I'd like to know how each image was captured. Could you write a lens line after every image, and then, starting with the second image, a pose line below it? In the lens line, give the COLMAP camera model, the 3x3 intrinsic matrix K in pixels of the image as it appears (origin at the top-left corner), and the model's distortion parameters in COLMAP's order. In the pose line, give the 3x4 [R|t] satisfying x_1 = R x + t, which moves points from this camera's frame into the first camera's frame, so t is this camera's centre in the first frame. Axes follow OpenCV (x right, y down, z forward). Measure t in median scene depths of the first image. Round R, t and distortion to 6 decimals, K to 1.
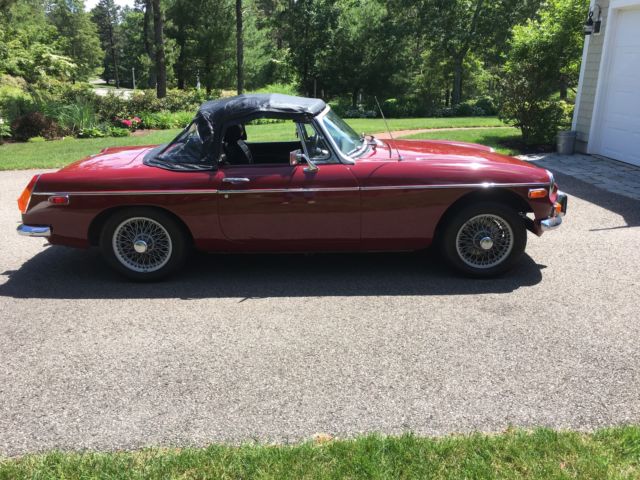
lens RADIAL K [[542.7, 0, 317.9], [0, 542.7, 260.2], [0, 0, 1]] dist [0.107657, -0.145896]
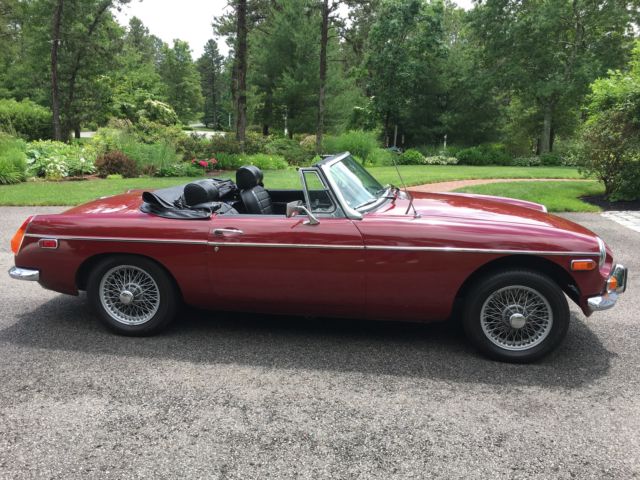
lens RADIAL K [[542.7, 0, 317.9], [0, 542.7, 260.2], [0, 0, 1]] dist [0.107657, -0.145896]
pose [[0.987223, 0.056798, -0.148876, 0.121233], [-0.068046, 0.995111, -0.071577, -0.039729], [0.144083, 0.080793, 0.986262, 0.121402]]
